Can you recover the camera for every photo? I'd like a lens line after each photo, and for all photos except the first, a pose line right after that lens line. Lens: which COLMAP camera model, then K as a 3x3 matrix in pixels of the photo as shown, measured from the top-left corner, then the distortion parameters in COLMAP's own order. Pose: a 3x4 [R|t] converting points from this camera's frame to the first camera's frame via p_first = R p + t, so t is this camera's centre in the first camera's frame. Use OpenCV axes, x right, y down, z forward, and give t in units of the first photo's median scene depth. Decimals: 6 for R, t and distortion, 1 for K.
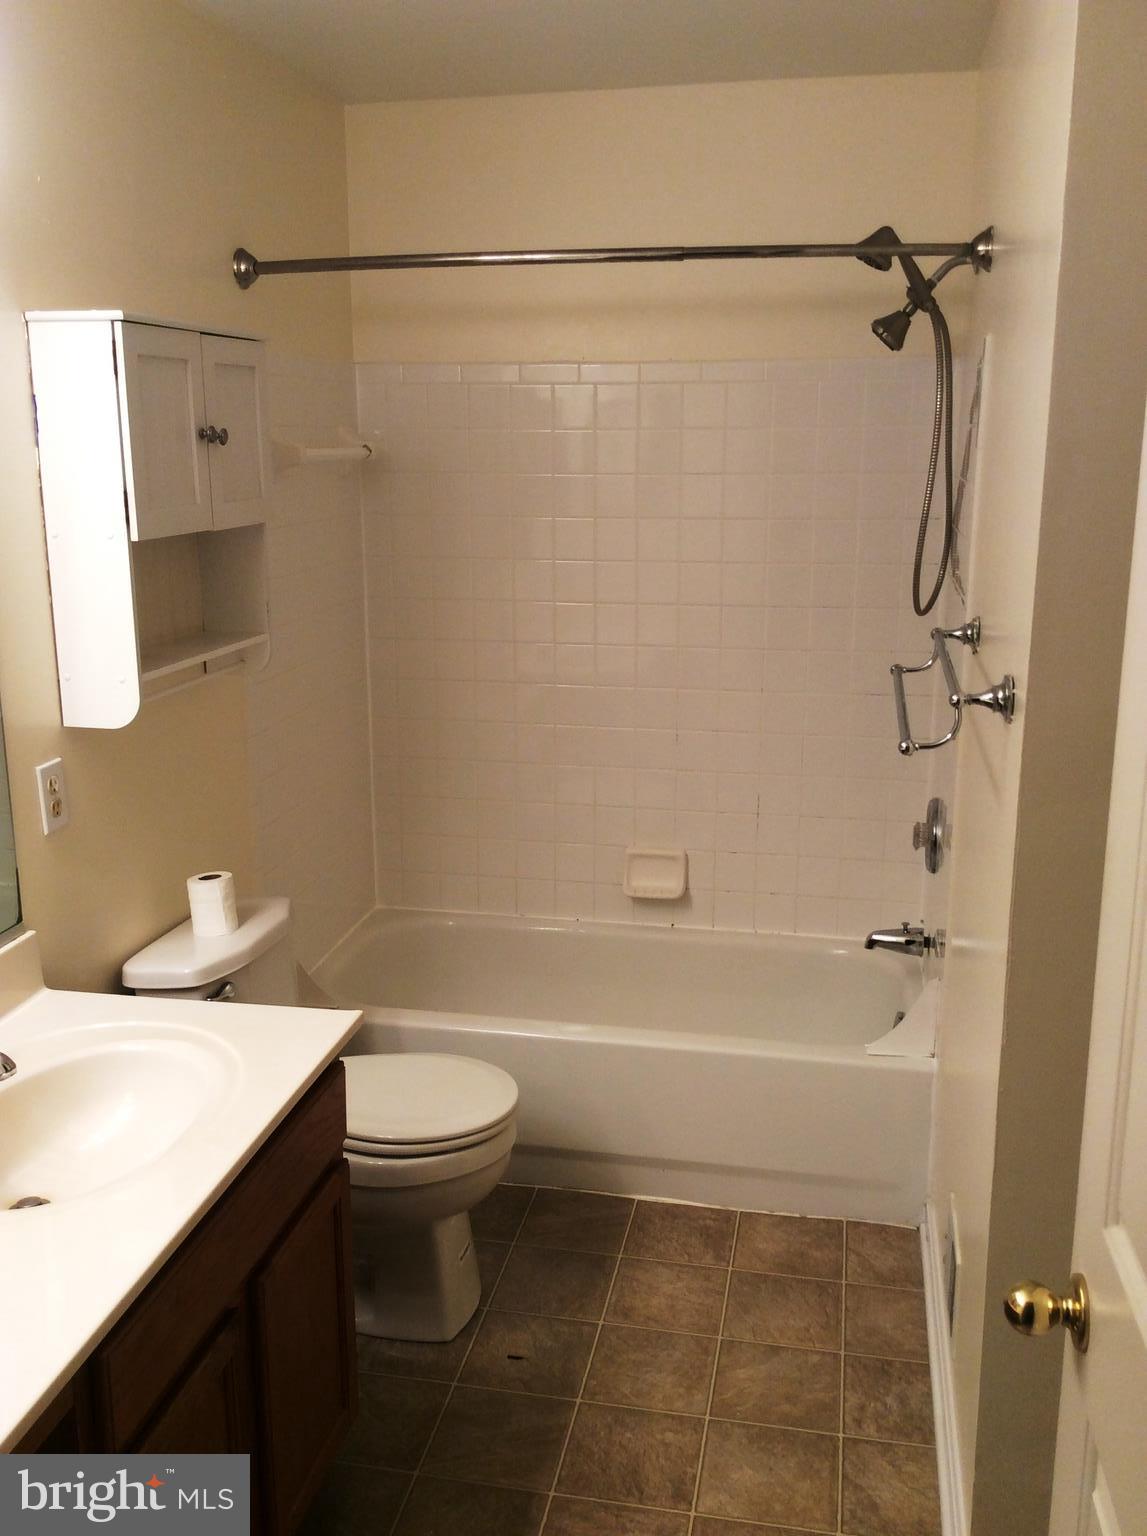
lens RADIAL K [[1413.2, 0, 573.5], [0, 1413.2, 768.0], [0, 0, 1]] dist [0.137995, -0.198196]
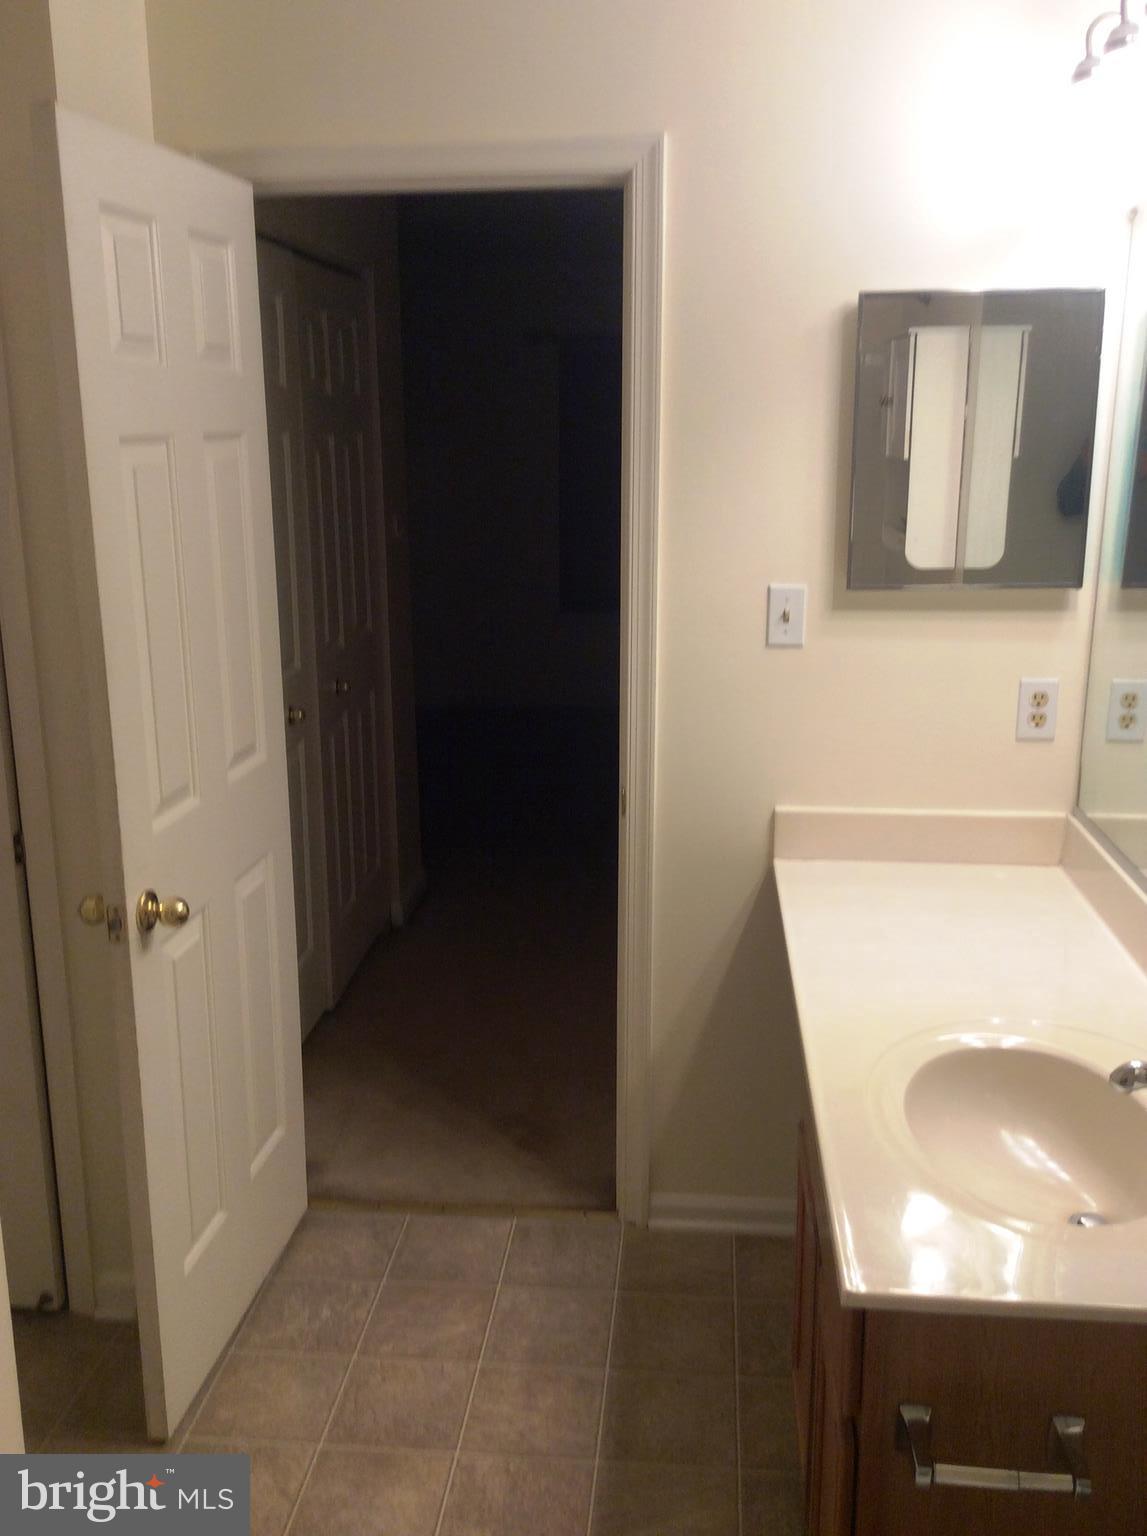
lens RADIAL K [[1413.2, 0, 573.5], [0, 1413.2, 768.0], [0, 0, 1]] dist [0.137995, -0.198196]
pose [[-0.995199, 0.027424, -0.093950, 0.118490], [-0.018431, 0.890249, 0.455101, -0.383519], [0.096119, 0.454648, -0.885469, 1.664536]]
